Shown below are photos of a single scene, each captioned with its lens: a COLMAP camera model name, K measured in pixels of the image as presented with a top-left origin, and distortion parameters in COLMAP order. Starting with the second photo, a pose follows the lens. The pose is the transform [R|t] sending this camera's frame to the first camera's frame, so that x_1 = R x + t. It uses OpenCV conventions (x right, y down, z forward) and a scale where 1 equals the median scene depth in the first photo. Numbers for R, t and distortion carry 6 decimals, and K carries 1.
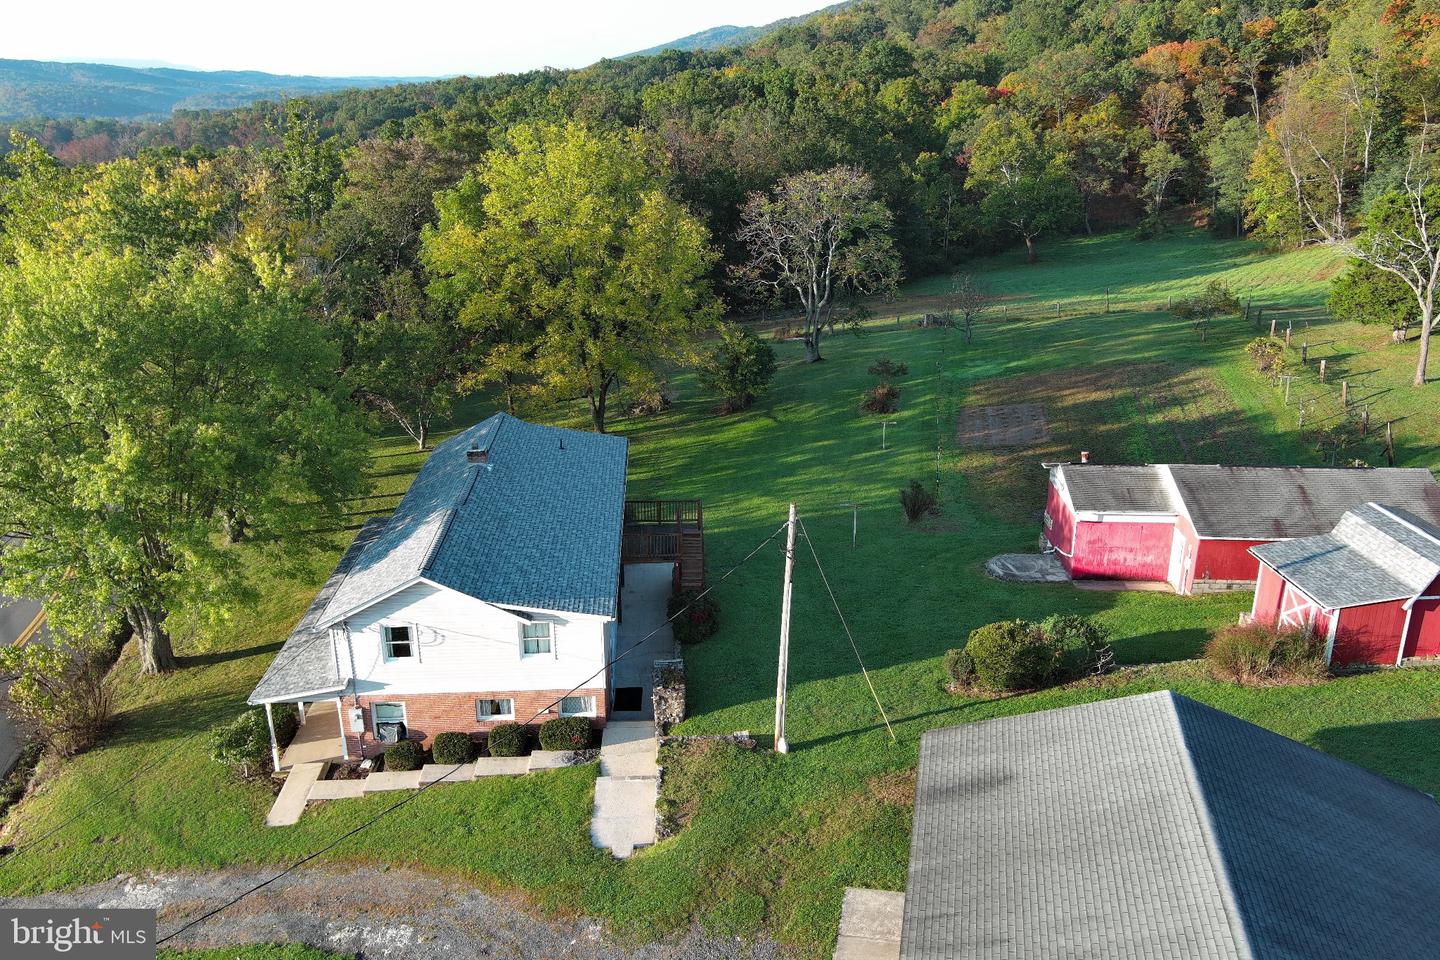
lens RADIAL K [[1113.6, 0, 720.0], [0, 1113.6, 480.0], [0, 0, 1]] dist [0.021812, -0.039204]
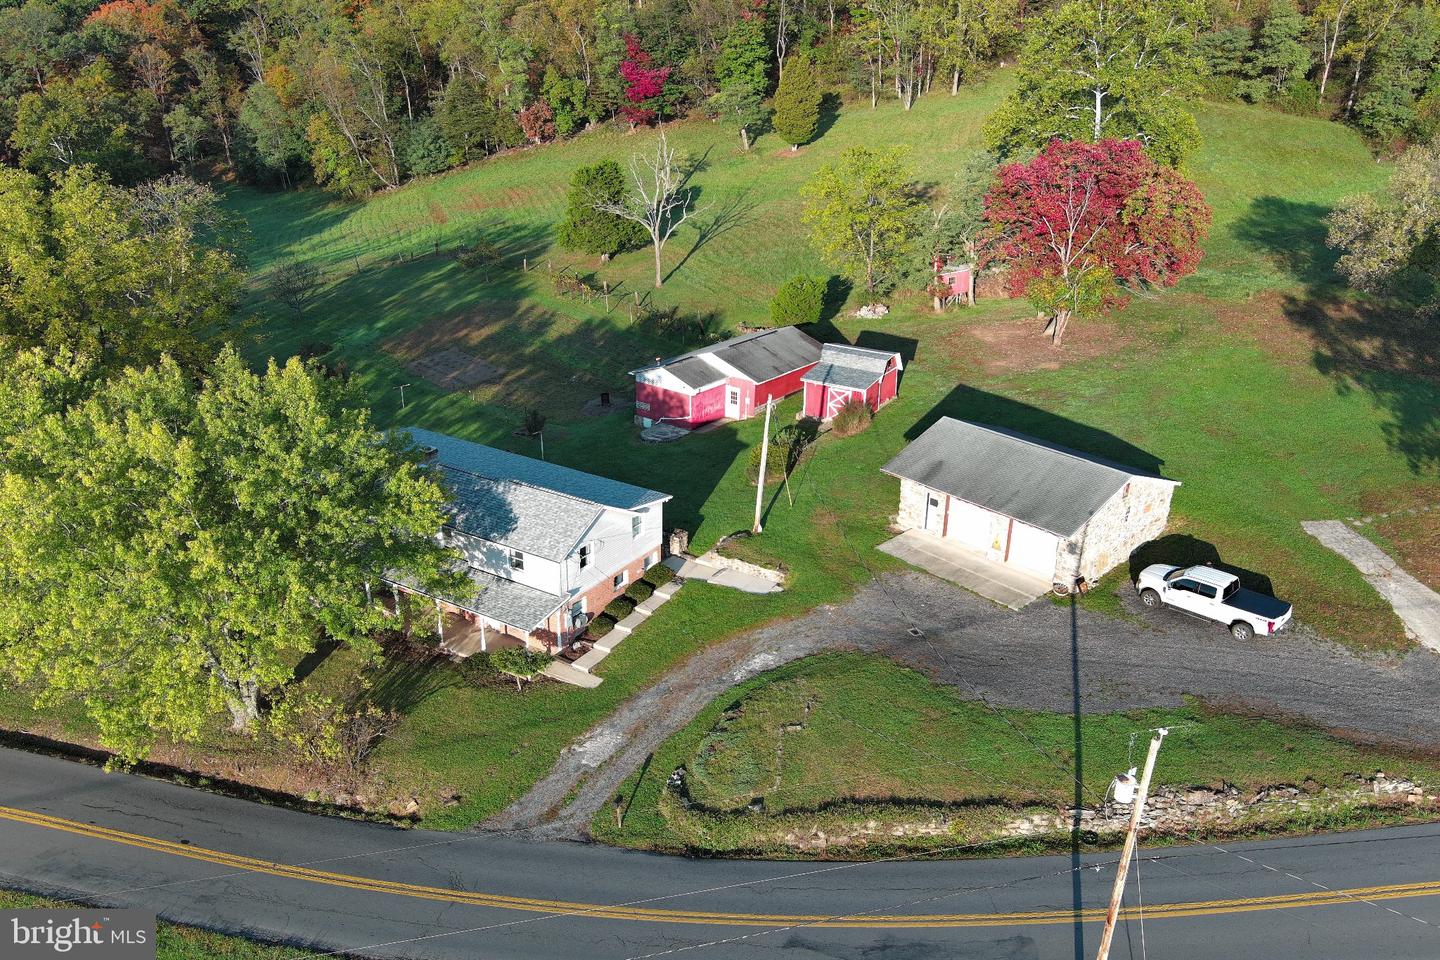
lens RADIAL K [[1113.6, 0, 720.0], [0, 1113.6, 480.0], [0, 0, 1]] dist [0.021812, -0.039204]
pose [[0.571817, -0.300702, 0.763284, -0.995353], [0.253624, 0.949621, 0.184108, -0.142721], [-0.780192, 0.088311, 0.619275, -0.076774]]
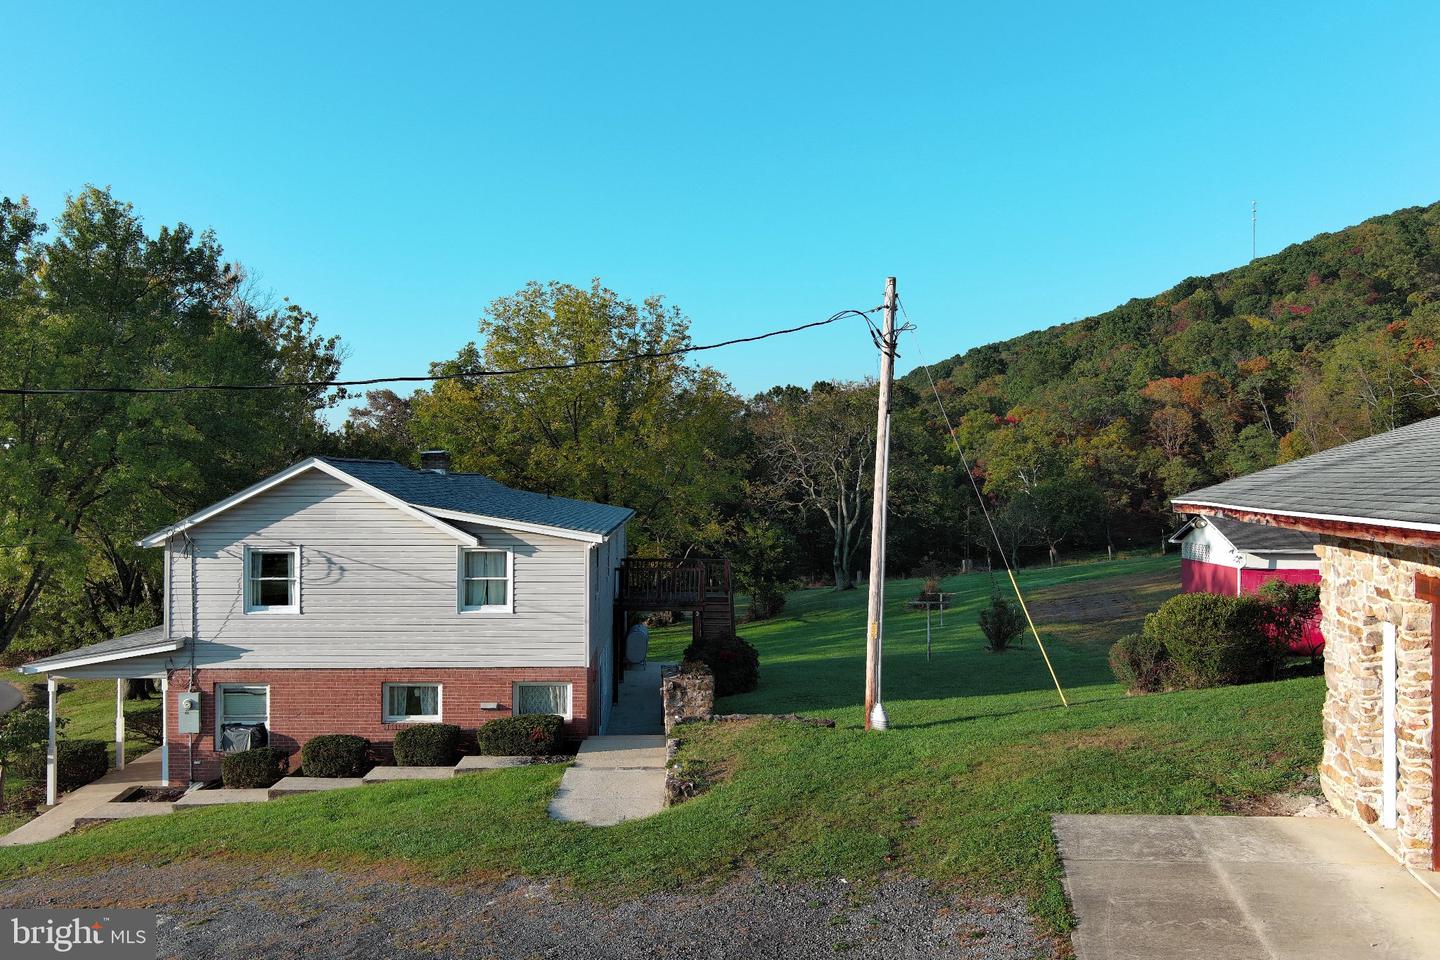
lens RADIAL K [[1113.6, 0, 720.0], [0, 1113.6, 480.0], [0, 0, 1]] dist [0.021812, -0.039204]
pose [[0.999948, 0.005192, -0.008723, -0.017840], [-0.007795, 0.943154, -0.332264, 0.229720], [0.006502, 0.332315, 0.943146, 0.283519]]
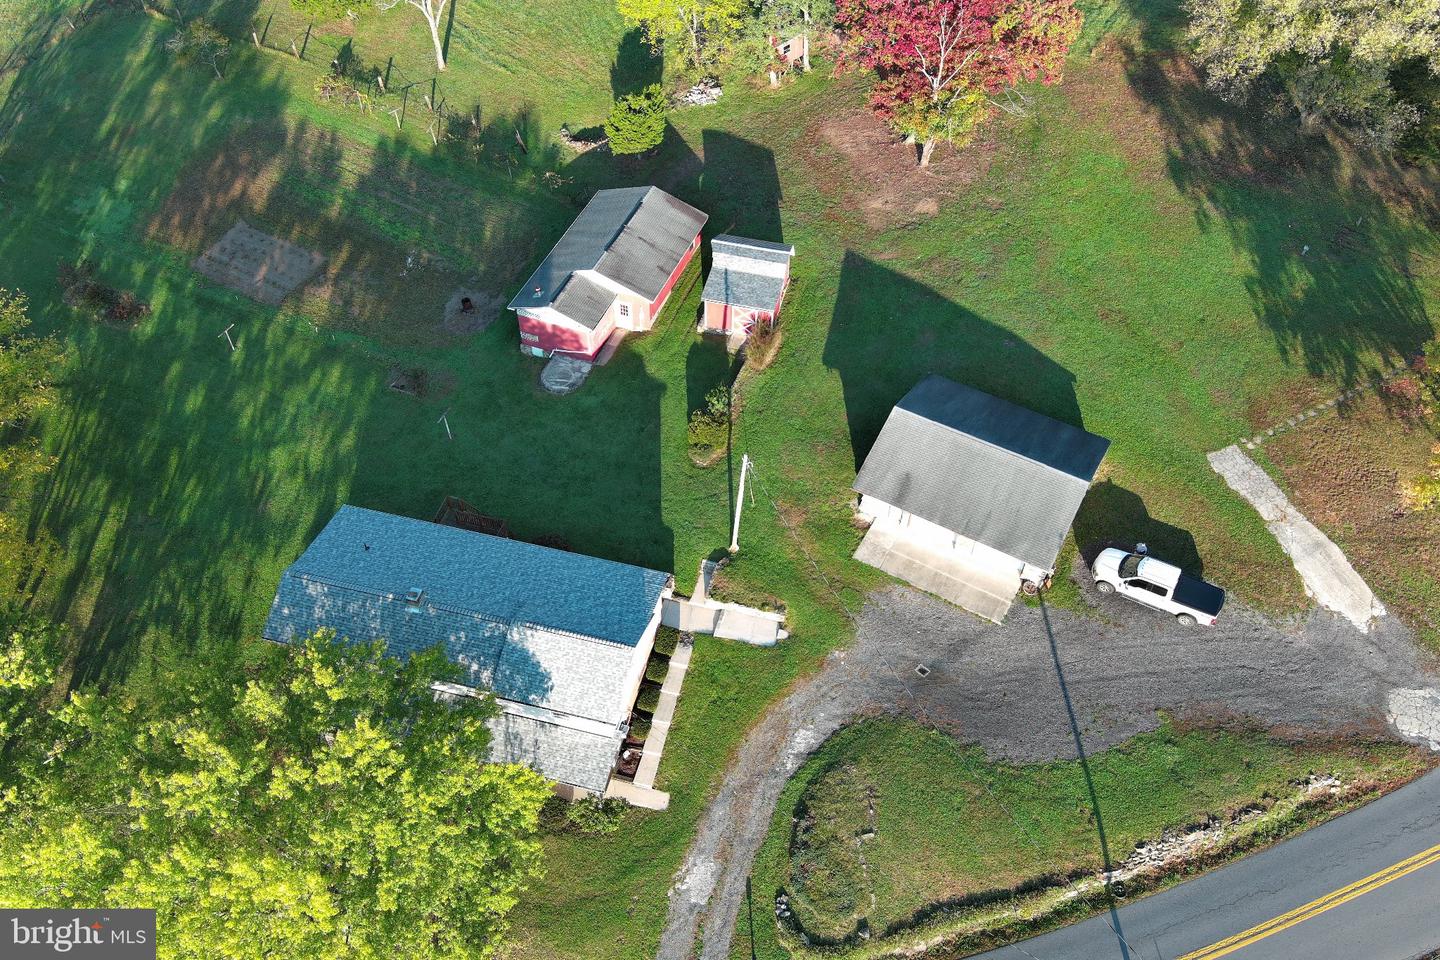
lens RADIAL K [[1113.6, 0, 720.0], [0, 1113.6, 480.0], [0, 0, 1]] dist [0.021812, -0.039204]
pose [[0.300962, -0.712390, 0.633973, -0.784775], [0.305094, 0.701784, 0.643752, -0.786332], [-0.903515, -0.000323, 0.428556, 0.147817]]
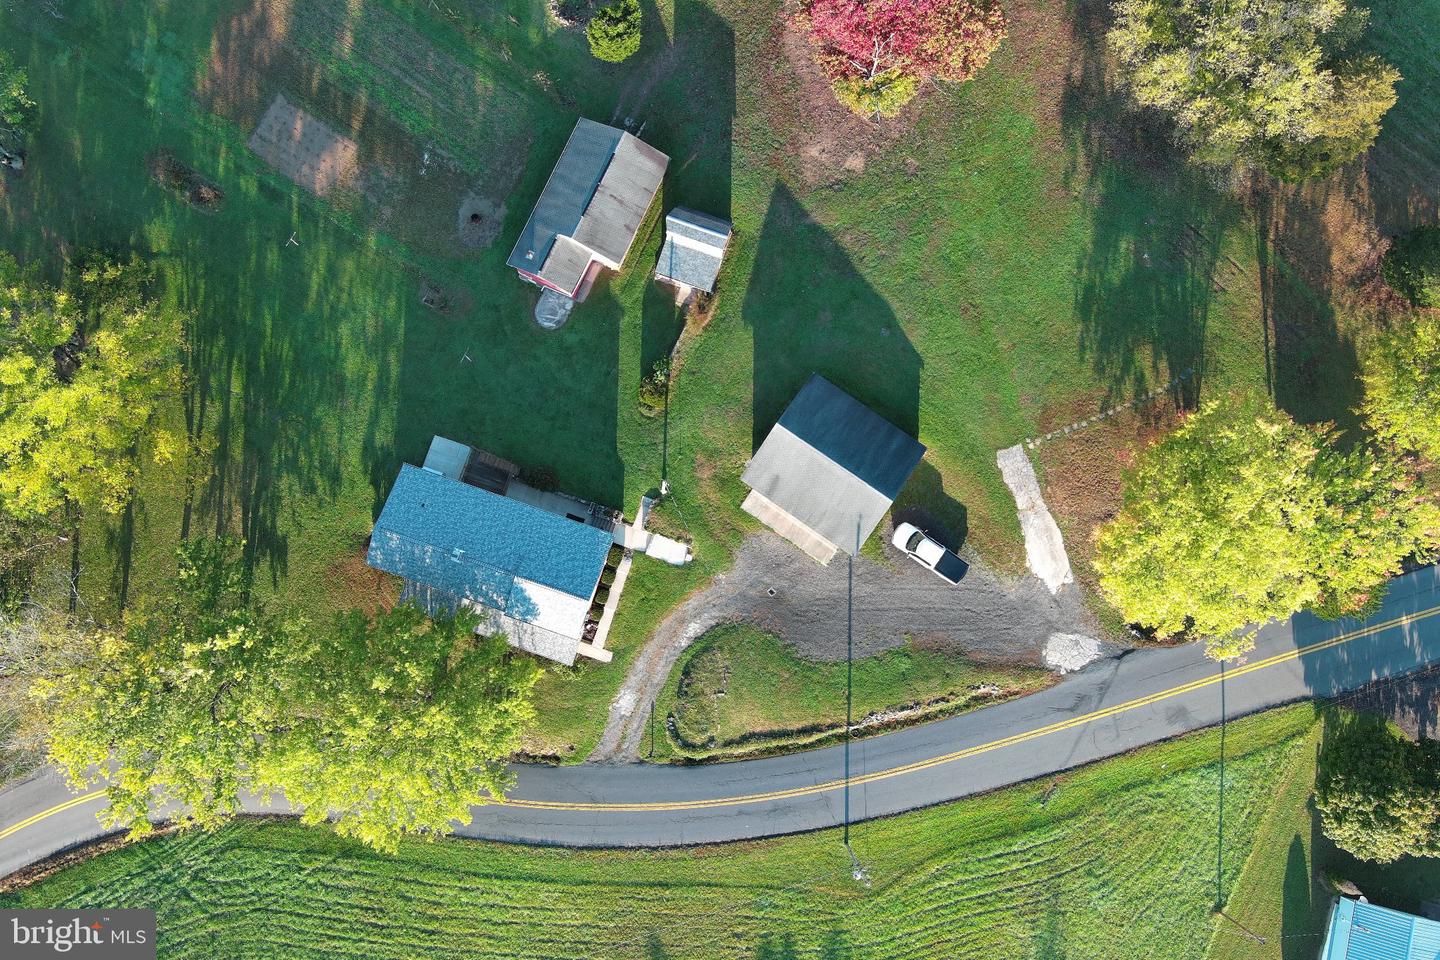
lens RADIAL K [[1113.6, 0, 720.0], [0, 1113.6, 480.0], [0, 0, 1]] dist [0.021812, -0.039204]
pose [[0.375558, -0.920527, 0.107638, -0.124115], [0.309513, 0.234044, 0.921643, -1.720861], [-0.873589, -0.312815, 0.372812, -0.135473]]
